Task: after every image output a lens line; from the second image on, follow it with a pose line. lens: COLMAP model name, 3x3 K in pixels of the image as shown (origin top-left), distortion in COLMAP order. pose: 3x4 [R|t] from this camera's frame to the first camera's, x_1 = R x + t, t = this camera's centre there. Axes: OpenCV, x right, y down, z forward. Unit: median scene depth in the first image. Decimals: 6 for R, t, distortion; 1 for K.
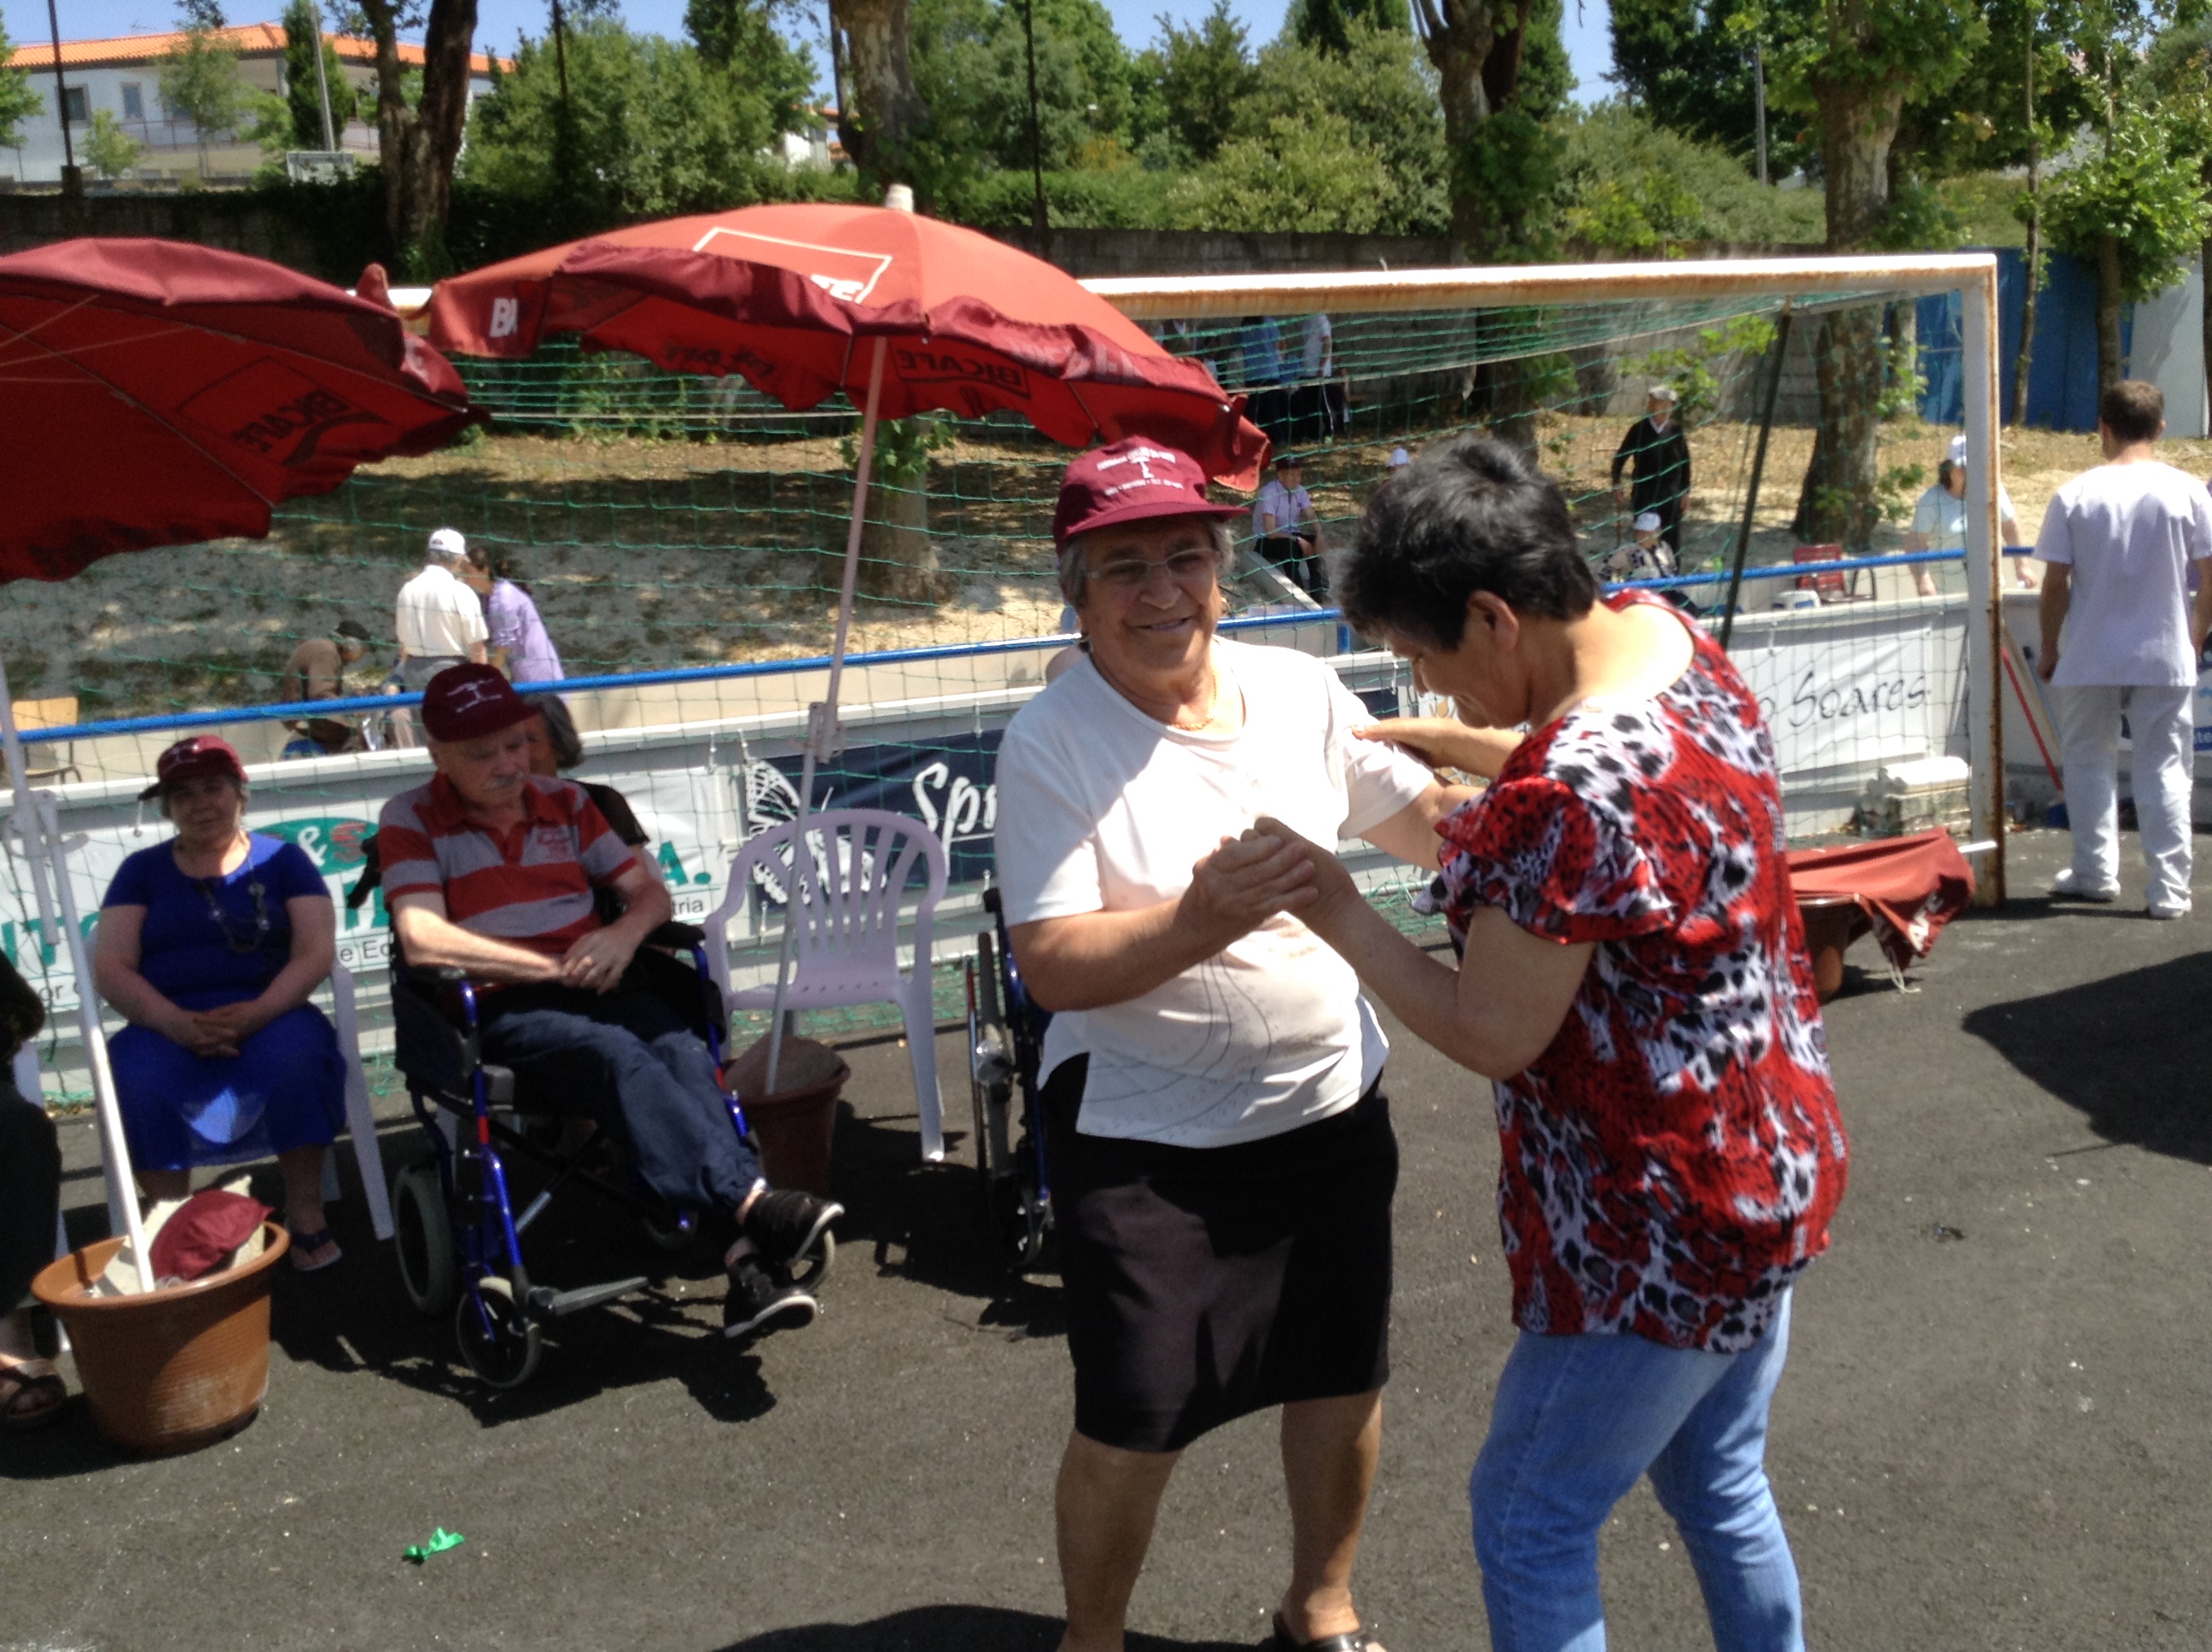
lens RADIAL K [[1974.7, 0, 1099.1], [0, 1974.7, 838.6], [0, 0, 1]] dist [0.079643, -0.150208]
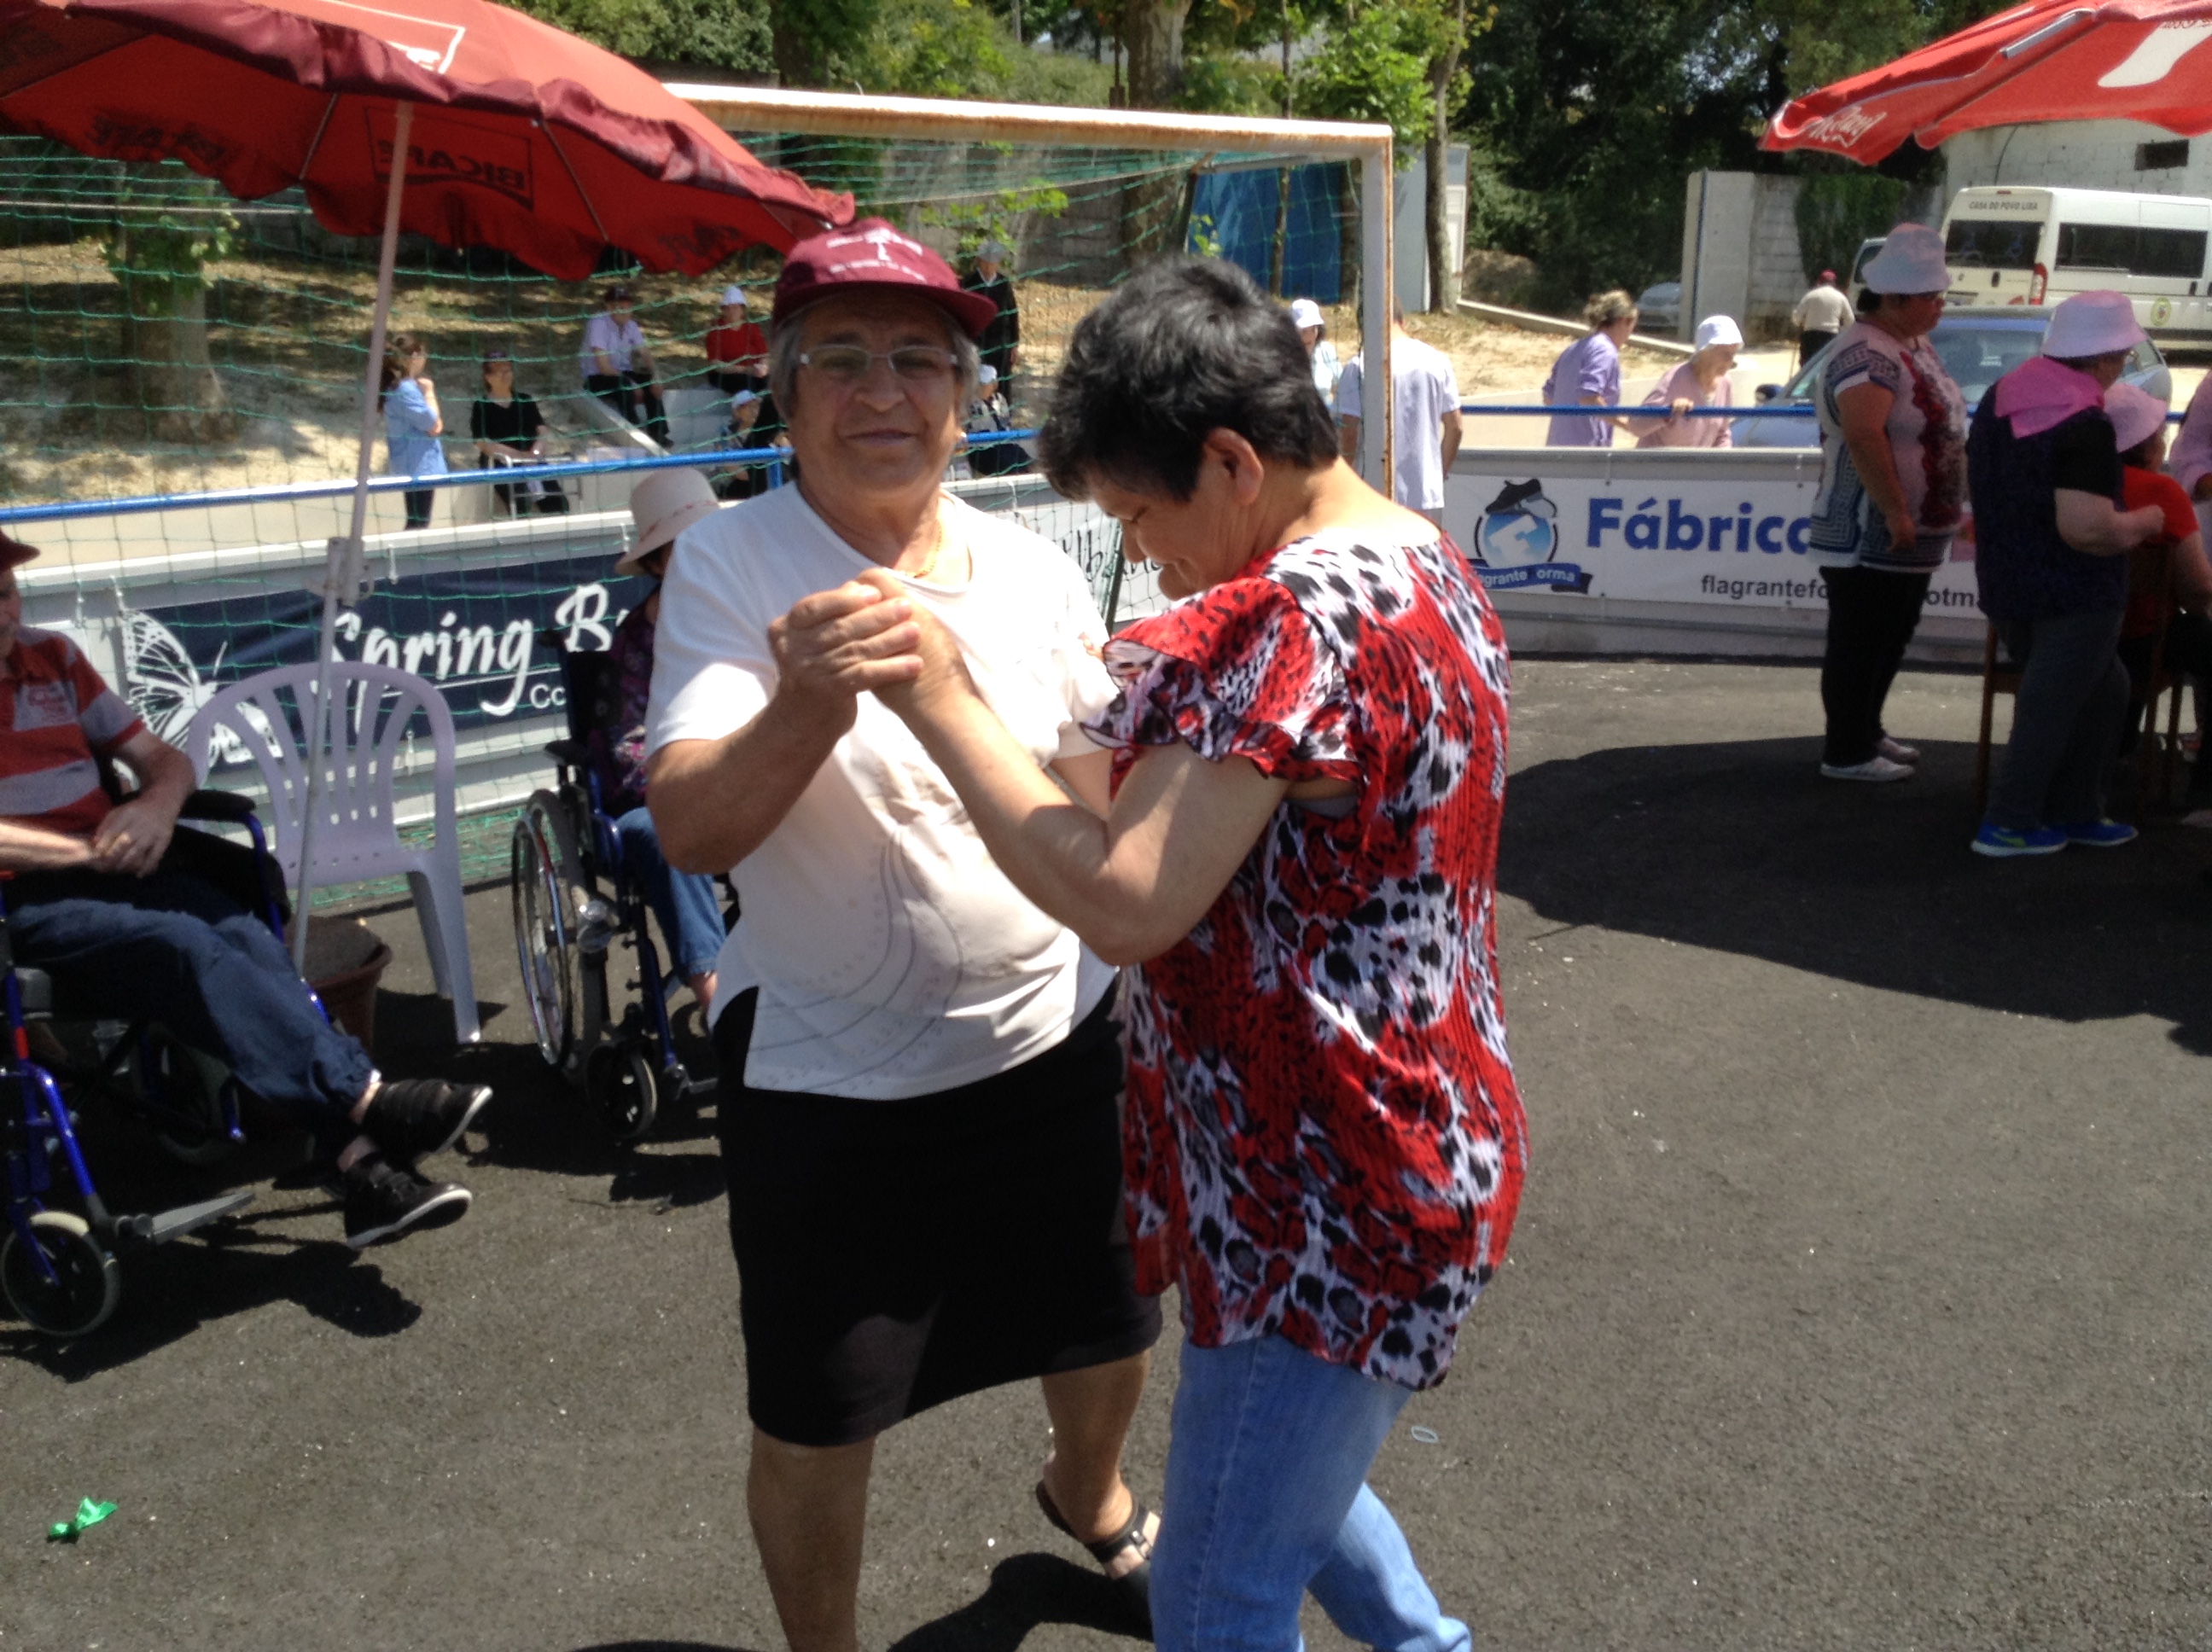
lens RADIAL K [[1974.7, 0, 1113.9], [0, 1974.7, 819.7], [0, 0, 1]] dist [0.079643, -0.150208]
pose [[0.932392, -0.051788, 0.357719, -0.166790], [0.028981, 0.997207, 0.068832, 0.006539], [-0.360285, -0.053811, 0.931289, 0.046416]]
